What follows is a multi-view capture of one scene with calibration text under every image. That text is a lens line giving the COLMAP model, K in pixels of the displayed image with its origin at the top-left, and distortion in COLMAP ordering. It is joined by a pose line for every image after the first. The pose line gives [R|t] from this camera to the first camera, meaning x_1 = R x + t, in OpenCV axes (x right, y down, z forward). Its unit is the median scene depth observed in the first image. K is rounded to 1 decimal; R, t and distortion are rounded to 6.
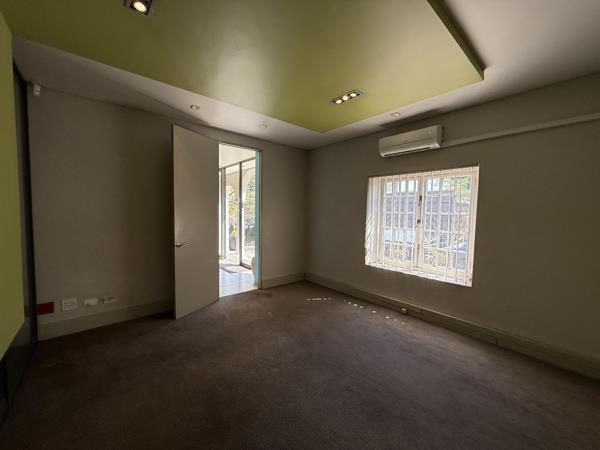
lens RADIAL K [[239.4, 0, 299.3], [0, 239.4, 225.7], [0, 0, 1]] dist [-0.000018, -0.000162]
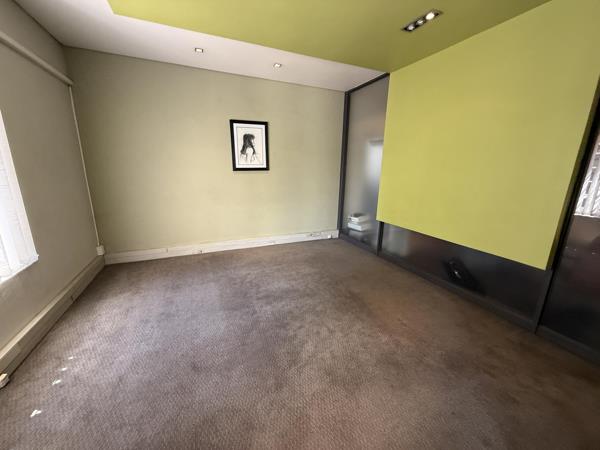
lens RADIAL K [[239.4, 0, 300.1], [0, 239.4, 225.6], [0, 0, 1]] dist [-0.000018, -0.000162]
pose [[-0.953991, -0.099539, 0.282829, -0.275777], [-0.012177, 0.955370, 0.295161, -0.083431], [-0.299586, 0.278137, -0.912627, 1.649737]]
